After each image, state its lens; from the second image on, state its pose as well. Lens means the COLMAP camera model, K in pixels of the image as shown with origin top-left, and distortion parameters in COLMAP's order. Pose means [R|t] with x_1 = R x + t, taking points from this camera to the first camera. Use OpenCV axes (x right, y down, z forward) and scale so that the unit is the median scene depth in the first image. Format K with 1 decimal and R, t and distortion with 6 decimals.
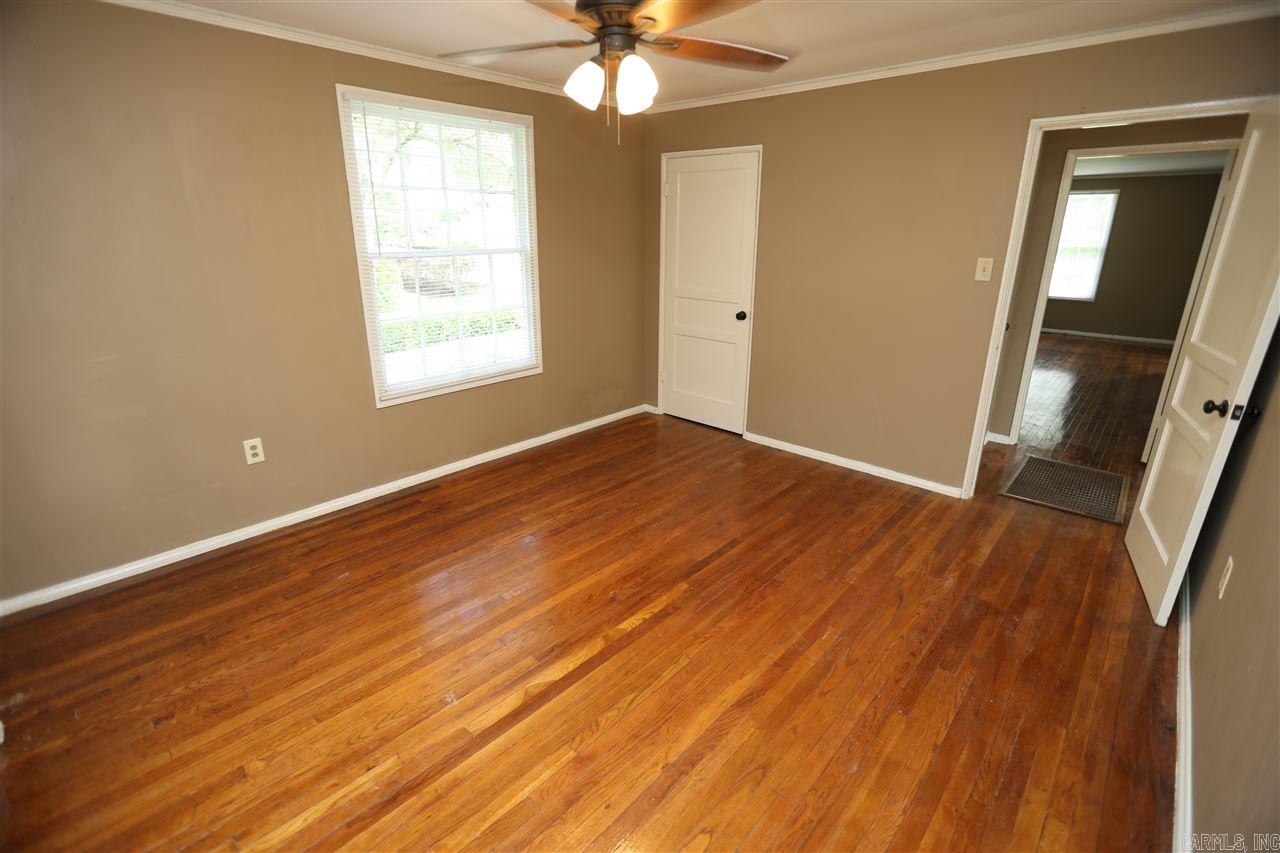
lens RADIAL K [[581.6, 0, 639.0], [0, 581.6, 424.5], [0, 0, 1]] dist [-0.054691, 0.018462]
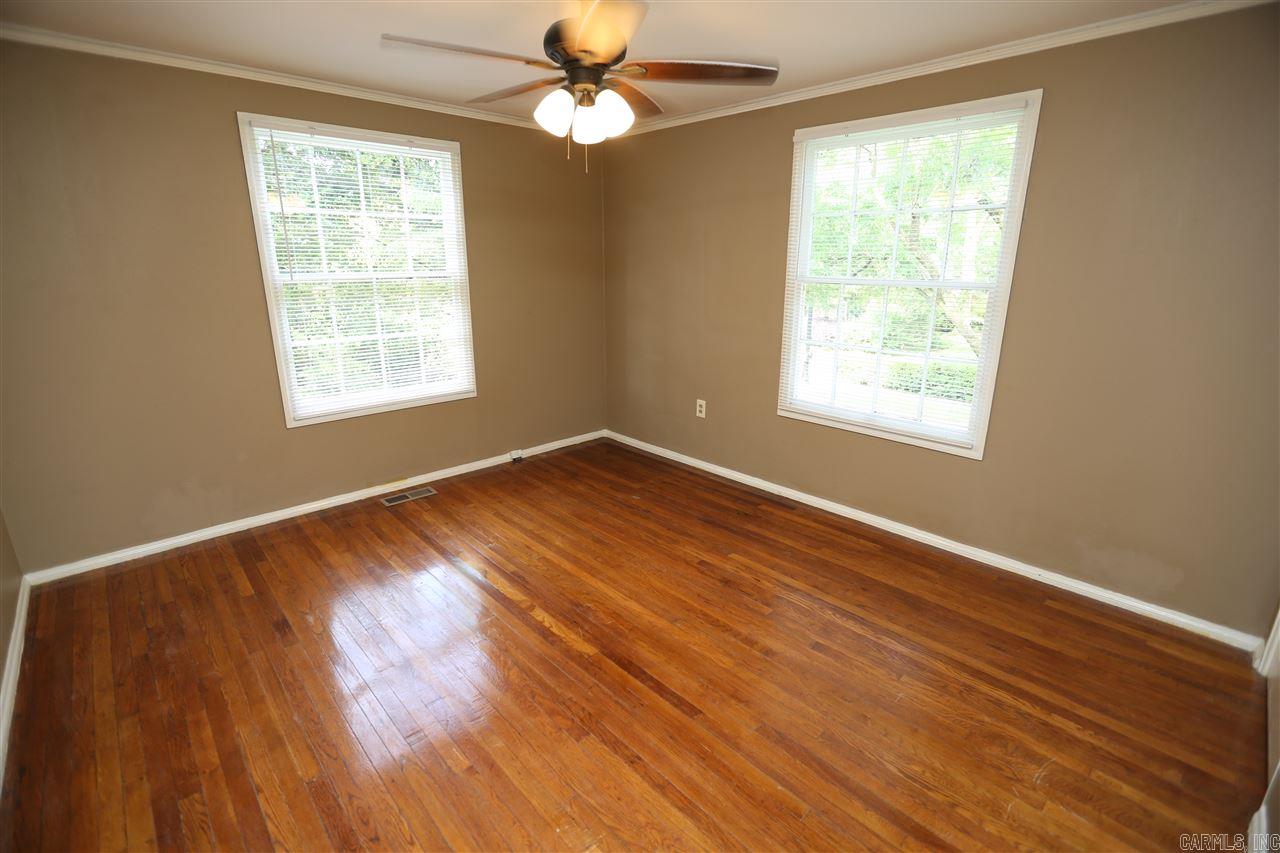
lens RADIAL K [[581.6, 0, 639.0], [0, 581.6, 424.5], [0, 0, 1]] dist [-0.054691, 0.018462]
pose [[-0.068519, 0.269560, -0.960543, 0.788637], [-0.317914, 0.906713, 0.277131, -0.289605], [0.945640, 0.324359, 0.023569, 0.894196]]
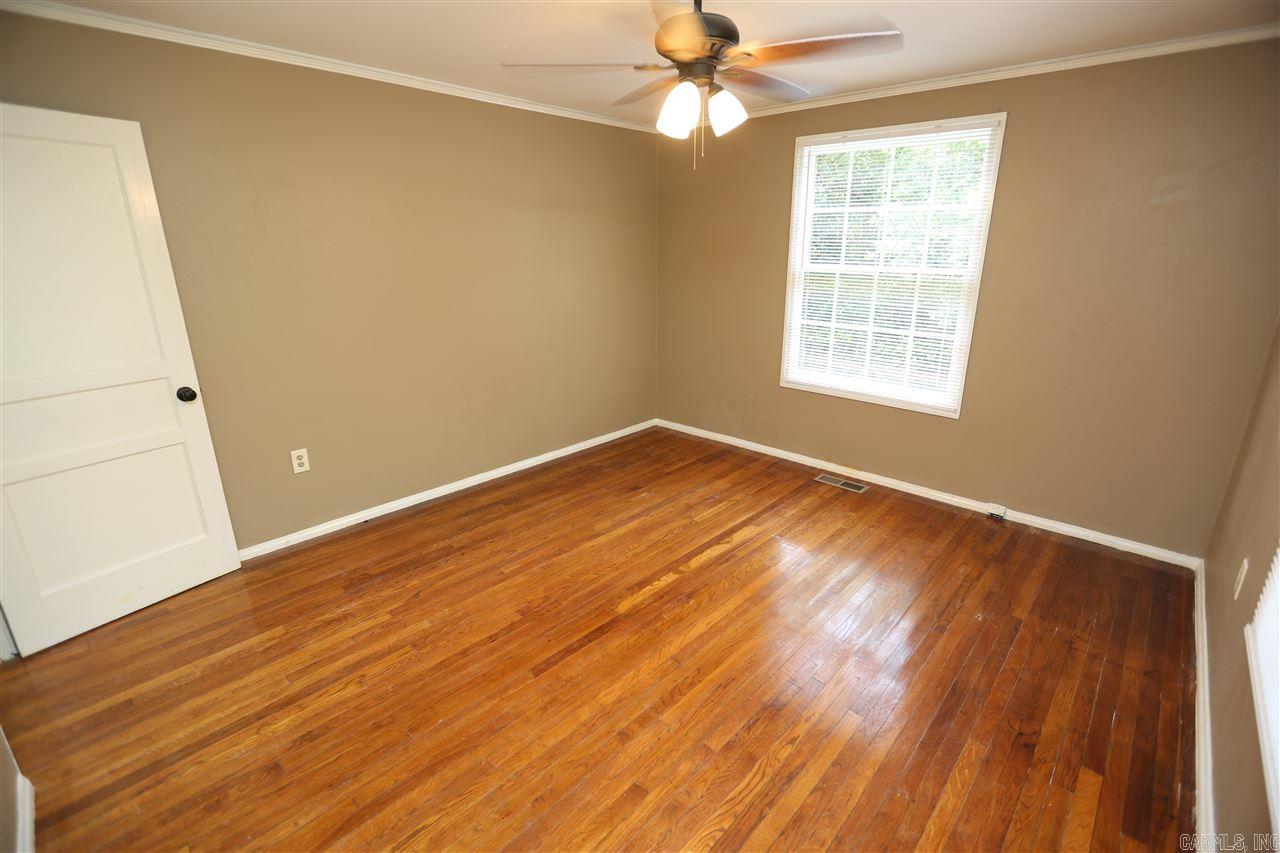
lens RADIAL K [[581.6, 0, 639.0], [0, 581.6, 424.5], [0, 0, 1]] dist [-0.054691, 0.018462]
pose [[-0.999962, -0.005761, 0.006481, 0.038142], [-0.000935, 0.814638, 0.579969, -0.523345], [-0.008621, 0.579941, -0.814613, 1.546327]]
